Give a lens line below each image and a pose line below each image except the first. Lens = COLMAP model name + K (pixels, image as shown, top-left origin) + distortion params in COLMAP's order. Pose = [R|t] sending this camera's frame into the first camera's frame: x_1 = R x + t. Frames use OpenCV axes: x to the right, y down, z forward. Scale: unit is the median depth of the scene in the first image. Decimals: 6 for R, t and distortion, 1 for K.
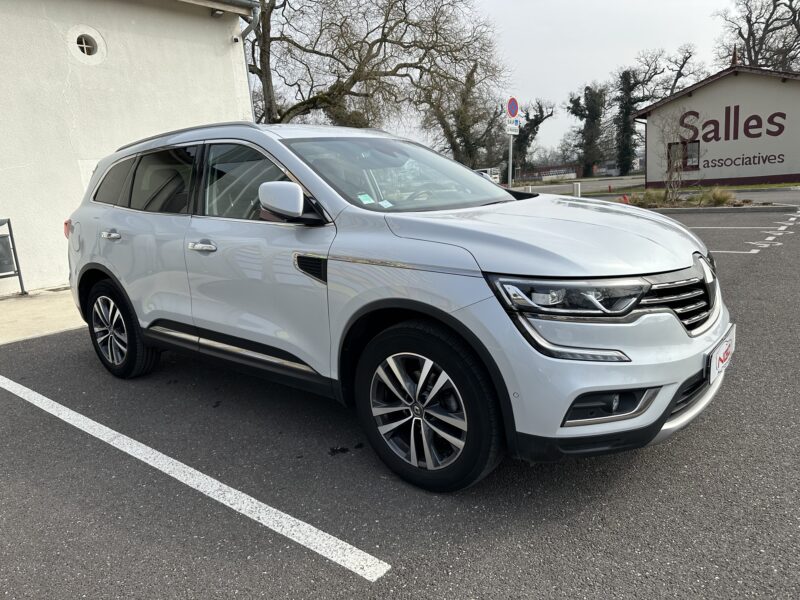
lens RADIAL K [[567.4, 0, 400.0], [0, 567.4, 300.0], [0, 0, 1]] dist [0.034387, -0.025851]
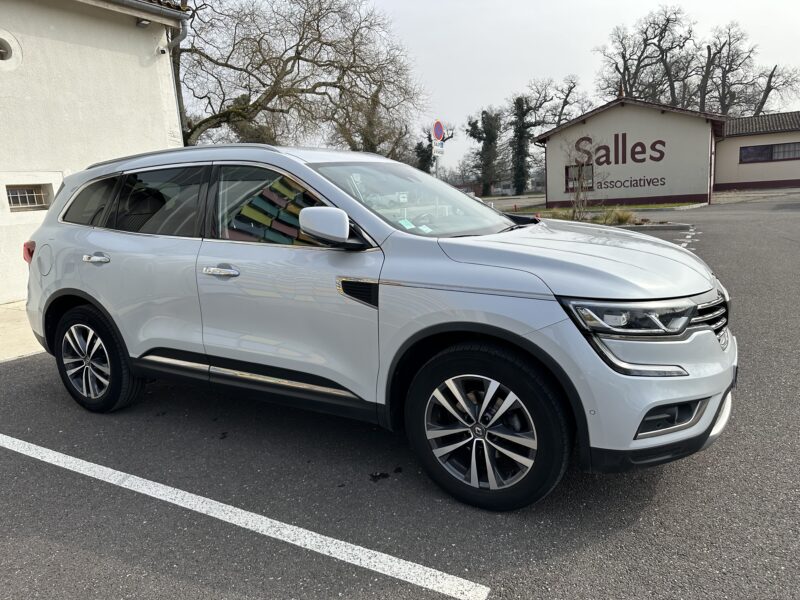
lens RADIAL K [[562.0, 0, 400.0], [0, 562.0, 300.0], [0, 0, 1]] dist [0.063510, -0.071309]
pose [[0.986281, -0.019193, 0.163957, -0.155703], [0.023584, 0.999412, -0.024878, -0.011089], [-0.163383, 0.028403, 0.986154, 0.009720]]
